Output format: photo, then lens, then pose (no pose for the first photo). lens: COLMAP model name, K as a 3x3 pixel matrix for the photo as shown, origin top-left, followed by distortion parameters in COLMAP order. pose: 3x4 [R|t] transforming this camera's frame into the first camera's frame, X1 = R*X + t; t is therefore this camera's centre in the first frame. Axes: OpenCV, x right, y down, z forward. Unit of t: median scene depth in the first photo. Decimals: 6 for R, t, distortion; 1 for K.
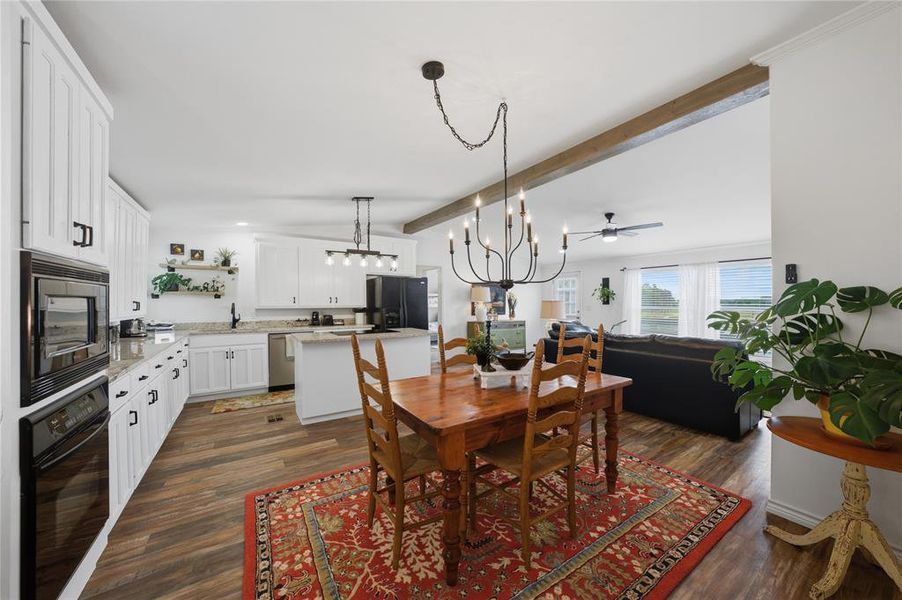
lens RADIAL K [[315.0, 0, 452.5], [0, 315.0, 304.5], [0, 0, 1]] dist [-0.019538, -0.000078]
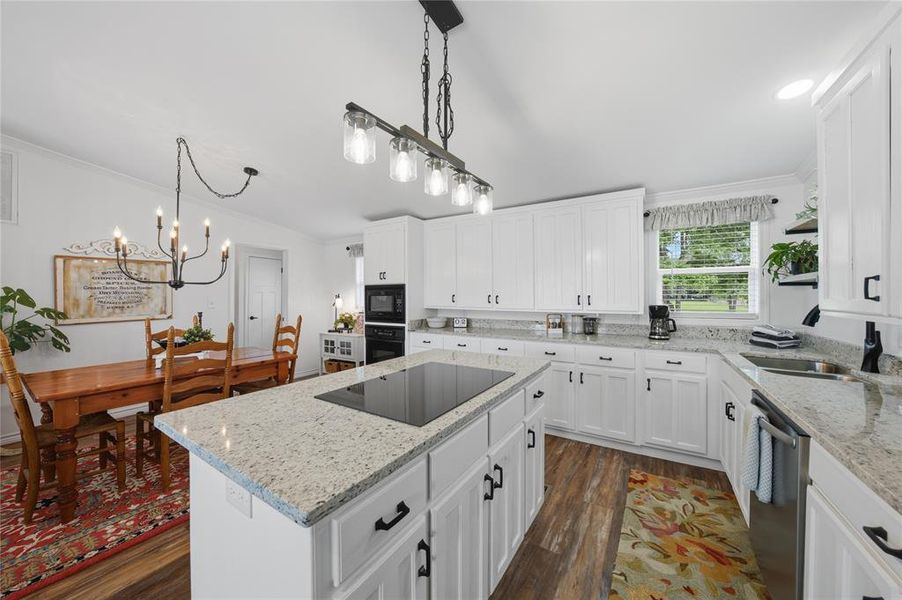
lens RADIAL K [[321.1, 0, 452.8], [0, 321.1, 294.0], [0, 0, 1]] dist [-0.022855, 0.003651]
pose [[-0.909412, 0.003831, -0.415878, -0.220968], [0.003407, 0.999993, 0.001761, -0.019729], [0.415882, 0.000184, -0.909419, 1.878829]]
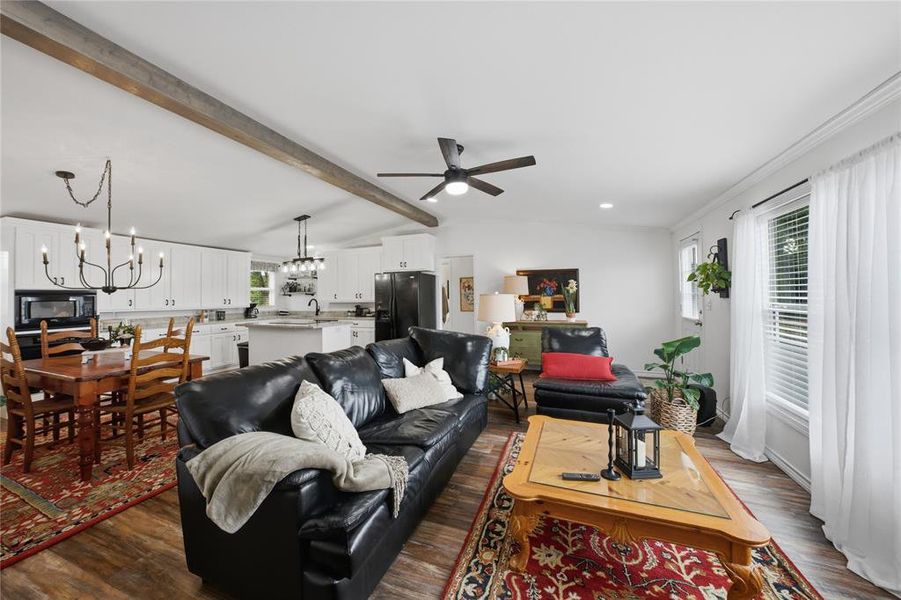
lens RADIAL K [[320.7, 0, 445.6], [0, 320.7, 291.0], [0, 0, 1]] dist [-0.022855, 0.003651]
pose [[0.571637, -0.020498, -0.820250, 1.572333], [0.009968, 0.999788, -0.018038, -0.013419], [0.820446, 0.002135, 0.571720, 1.041589]]
